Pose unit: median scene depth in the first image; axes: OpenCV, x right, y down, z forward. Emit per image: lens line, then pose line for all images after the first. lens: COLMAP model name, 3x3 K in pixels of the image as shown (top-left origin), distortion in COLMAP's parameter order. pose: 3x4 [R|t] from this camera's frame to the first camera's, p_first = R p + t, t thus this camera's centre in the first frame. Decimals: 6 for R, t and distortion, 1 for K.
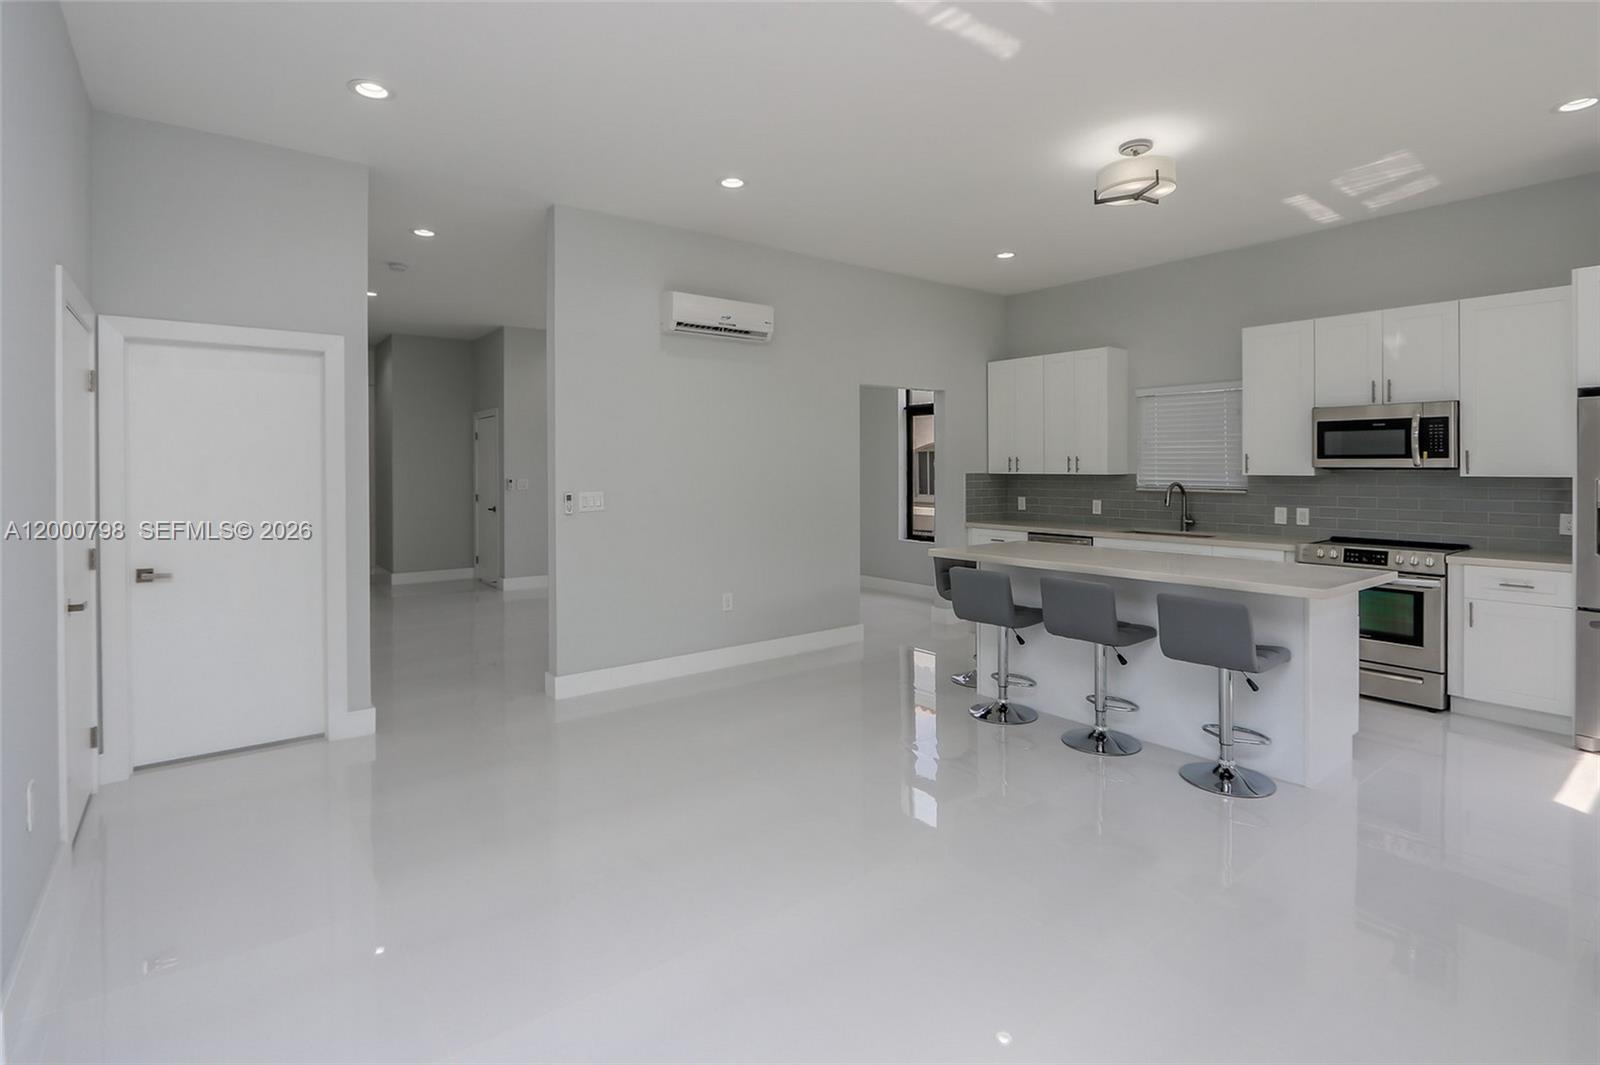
lens RADIAL K [[766.3, 0, 781.1], [0, 766.3, 478.1], [0, 0, 1]] dist [-0.013217, 0.000341]
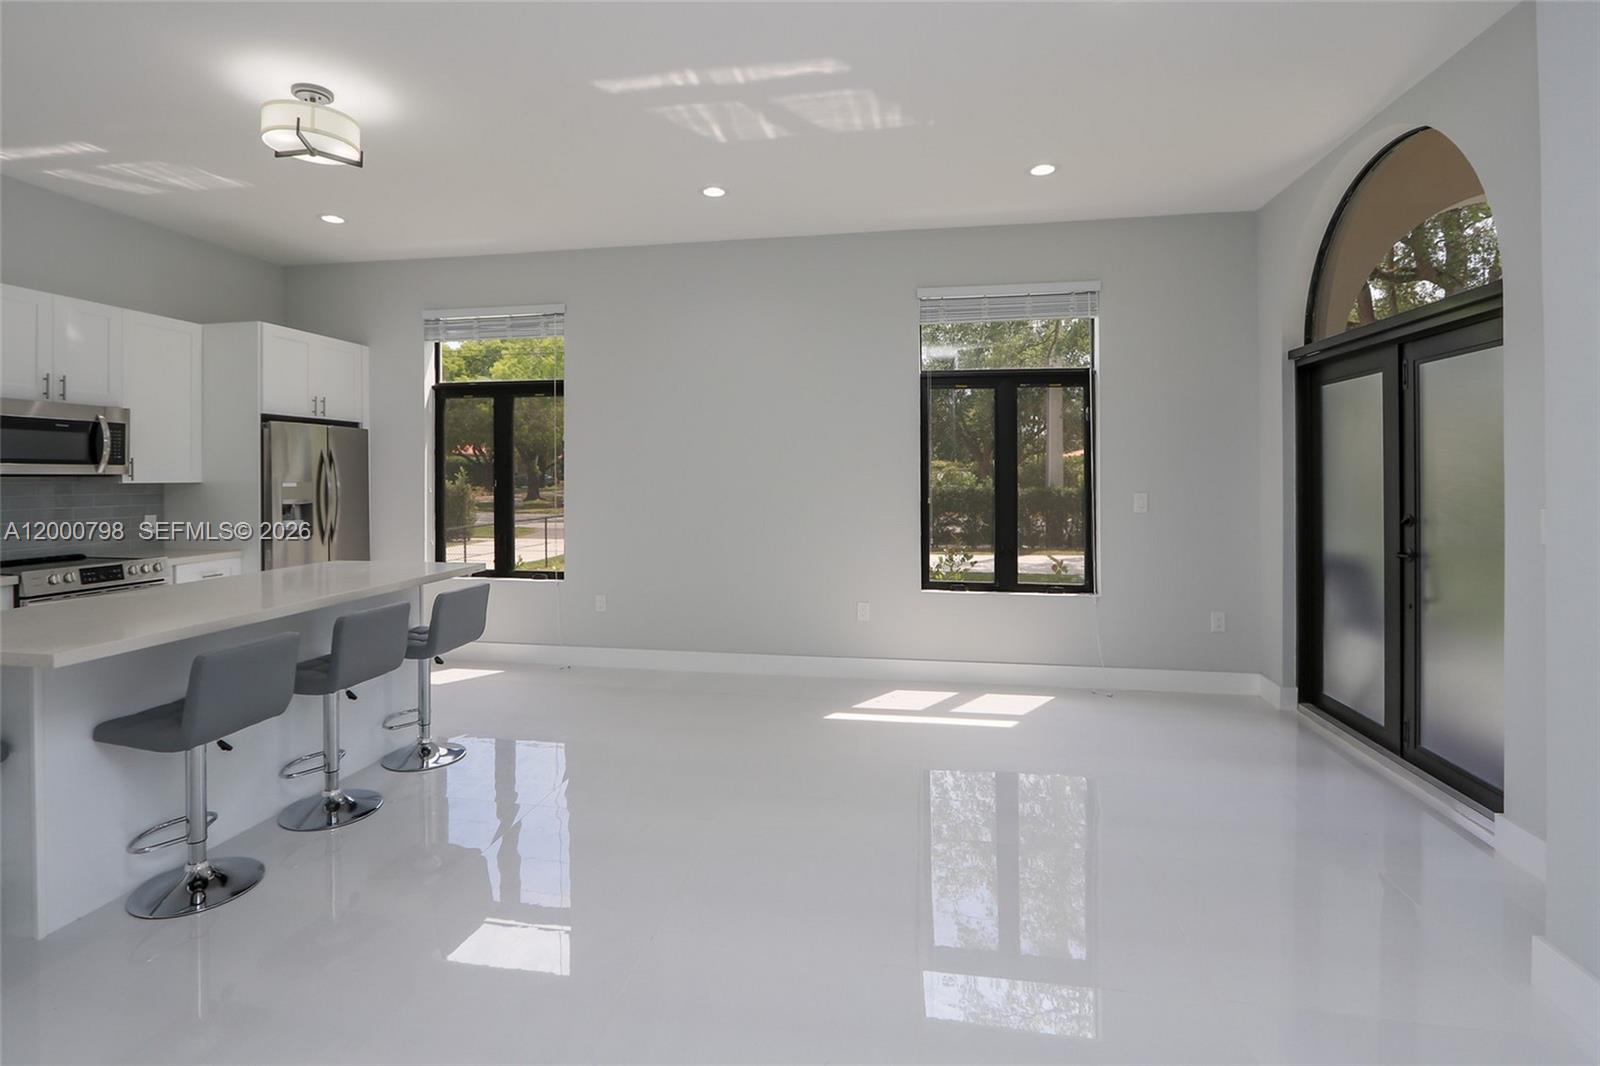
lens RADIAL K [[766.3, 0, 781.1], [0, 766.3, 478.6], [0, 0, 1]] dist [-0.013217, 0.000341]
pose [[-0.677673, 0.000602, 0.735363, -0.382071], [0.014390, 0.999819, 0.012443, -0.007546], [-0.735223, 0.019014, -0.677559, 0.901898]]
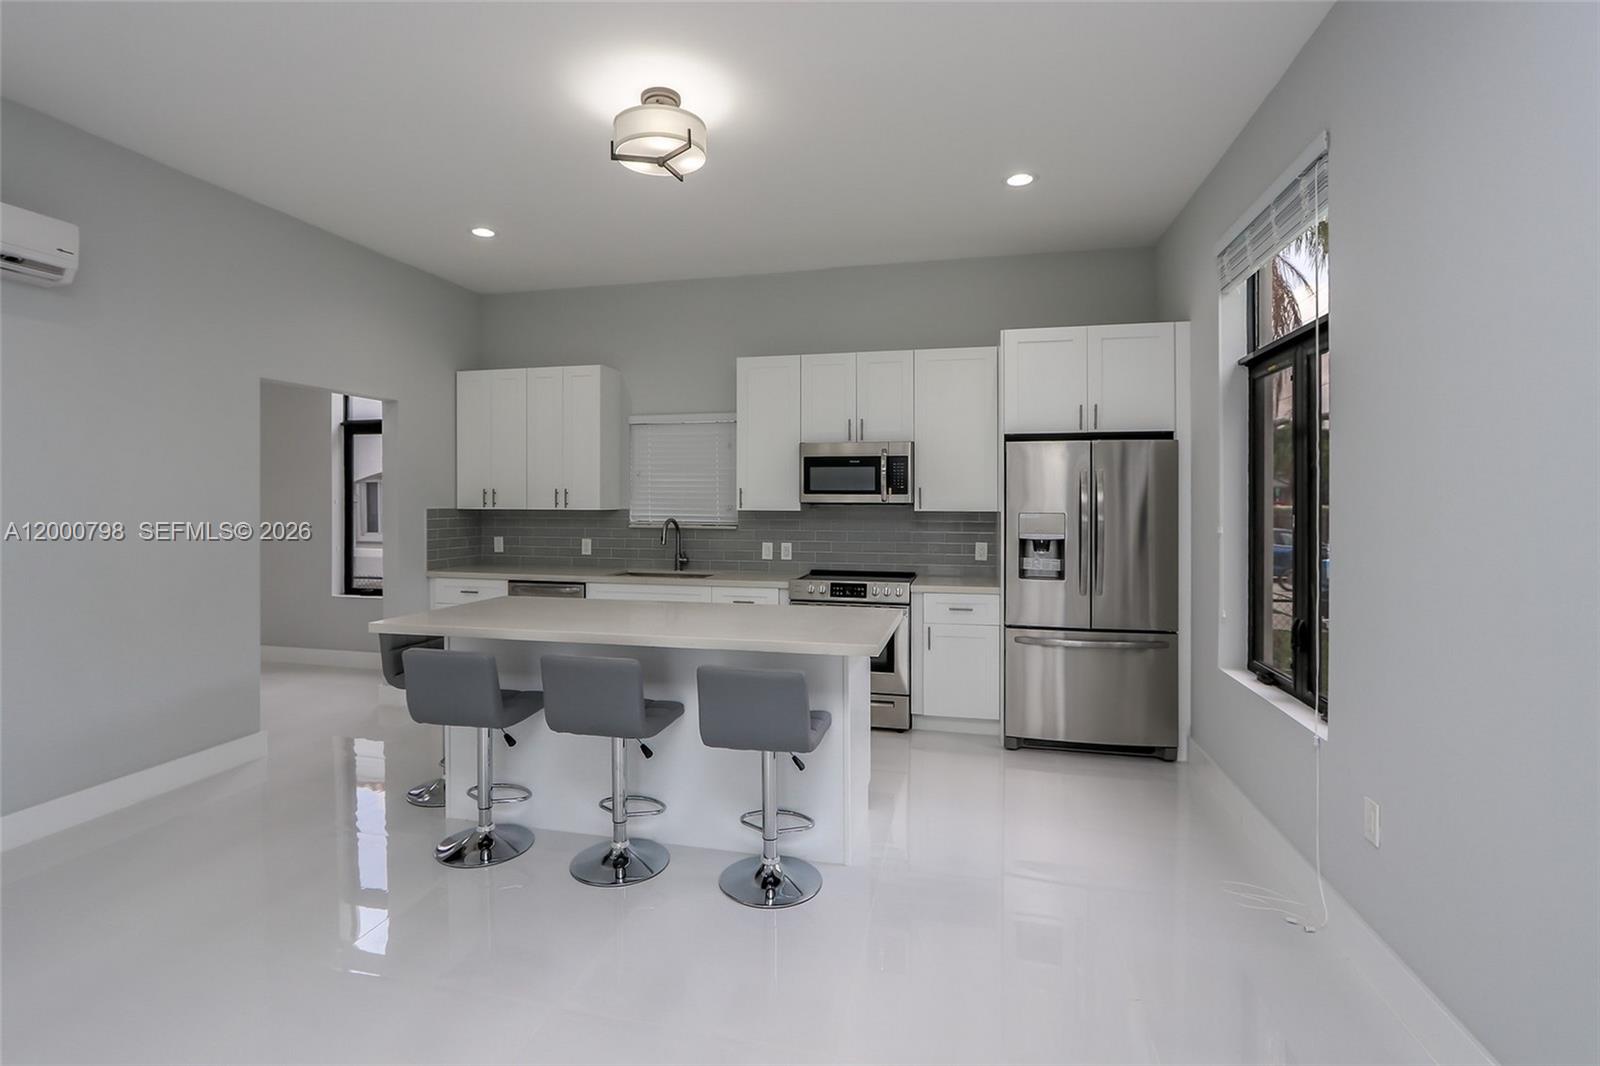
lens RADIAL K [[758.7, 0, 781.5], [0, 758.7, 501.8], [0, 0, 1]] dist [-0.010133, 0.000140]
pose [[0.778314, 0.002596, 0.627870, 0.051662], [0.005450, 0.999926, -0.010891, -0.004135], [-0.627852, 0.011898, 0.778242, 0.232896]]
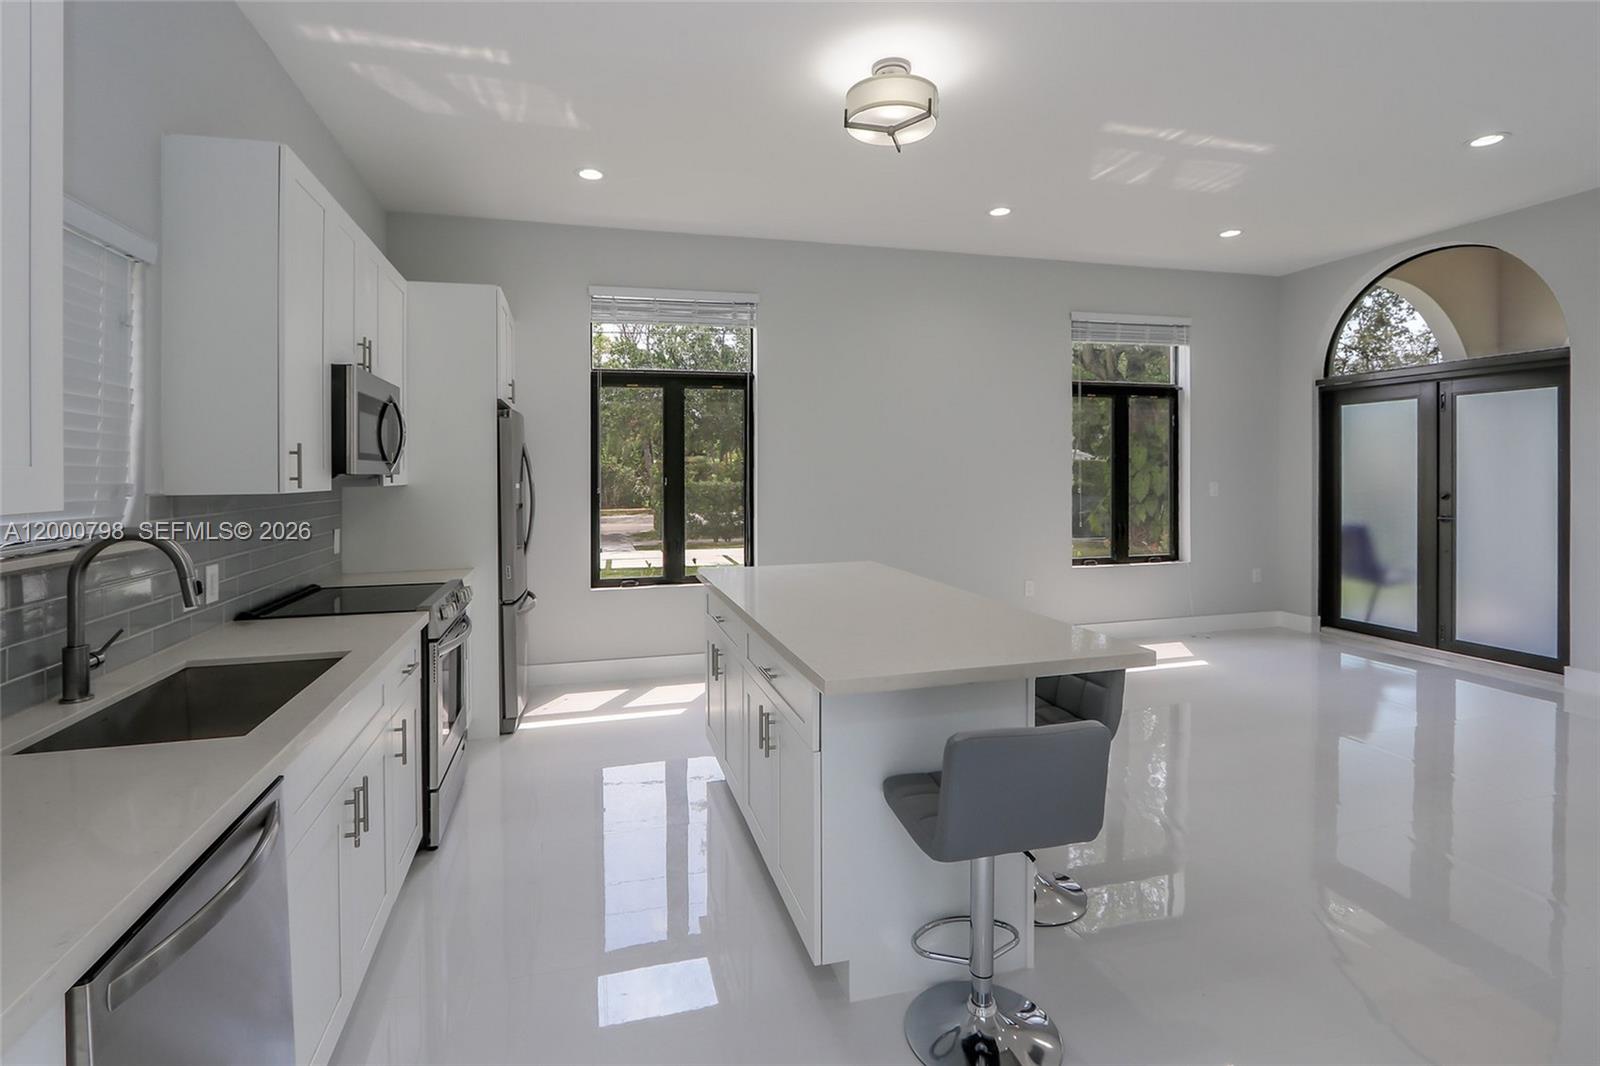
lens RADIAL K [[763.4, 0, 783.9], [0, 763.4, 460.9], [0, 0, 1]] dist [-0.018797, -0.000585]
pose [[-0.928521, 0.016201, 0.370927, 0.210394], [0.017316, 0.999850, -0.000324, -0.017154], [-0.370877, 0.006122, -0.928662, 1.348378]]
